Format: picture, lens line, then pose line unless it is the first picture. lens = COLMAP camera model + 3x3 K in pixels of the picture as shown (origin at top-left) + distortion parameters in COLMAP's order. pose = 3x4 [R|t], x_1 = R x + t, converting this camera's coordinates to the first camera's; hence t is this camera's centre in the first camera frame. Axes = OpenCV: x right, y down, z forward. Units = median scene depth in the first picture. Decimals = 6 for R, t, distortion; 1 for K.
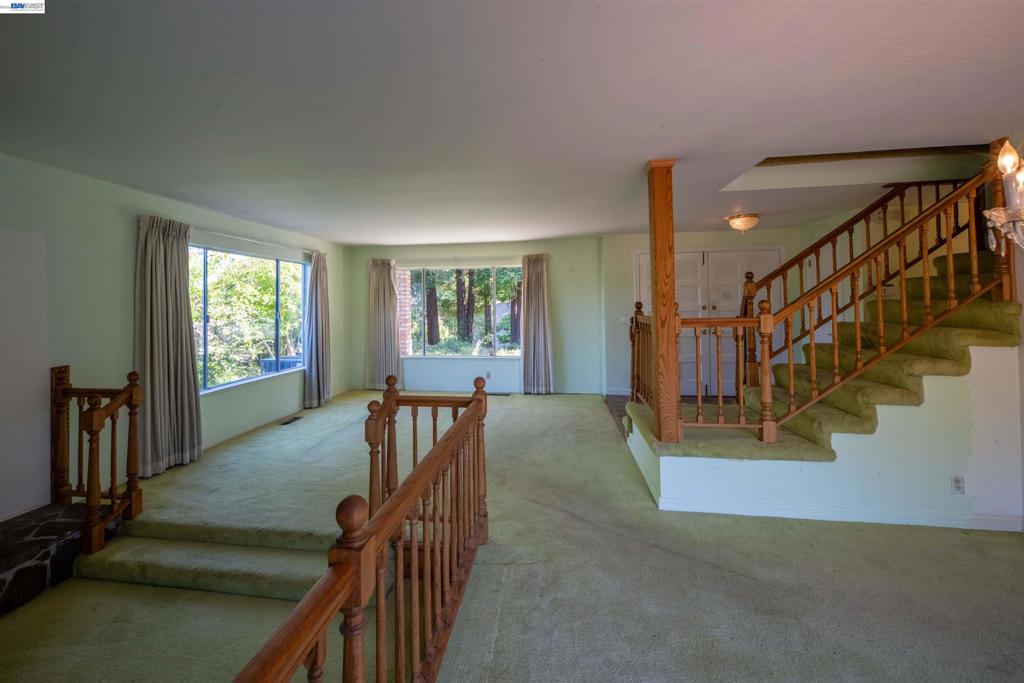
lens RADIAL K [[447.1, 0, 487.2], [0, 447.1, 291.6], [0, 0, 1]] dist [-0.000367, -0.000551]
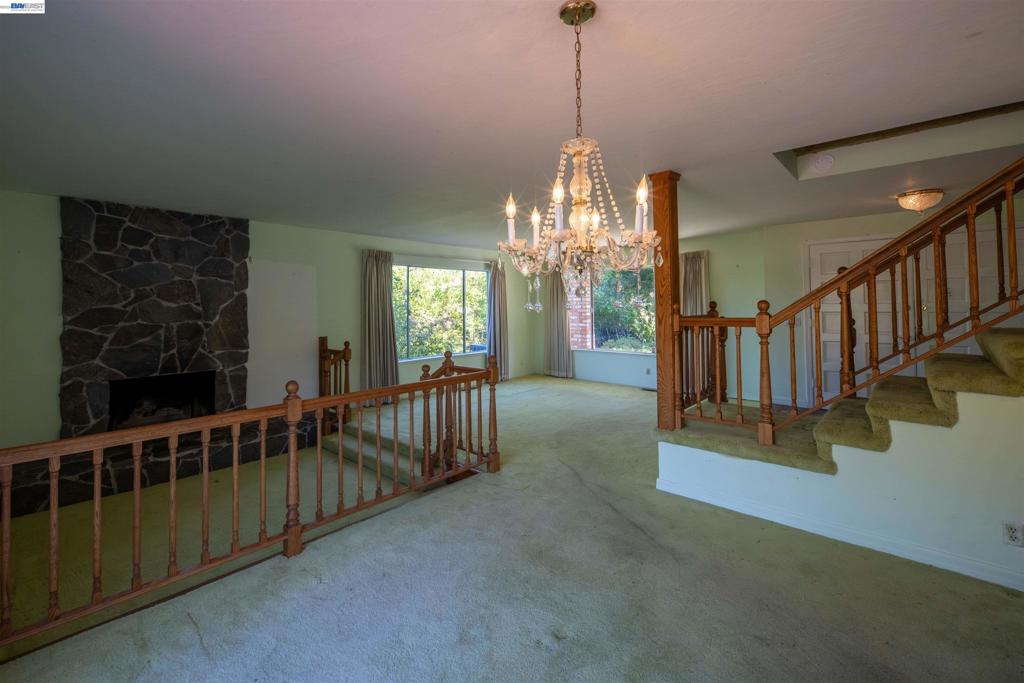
lens RADIAL K [[447.1, 0, 485.8], [0, 447.1, 293.1], [0, 0, 1]] dist [-0.000367, -0.000551]
pose [[0.827696, -0.011013, -0.561068, 0.660157], [0.016092, 0.999862, 0.004114, -0.010490], [0.560946, -0.012434, 0.827759, -0.153622]]
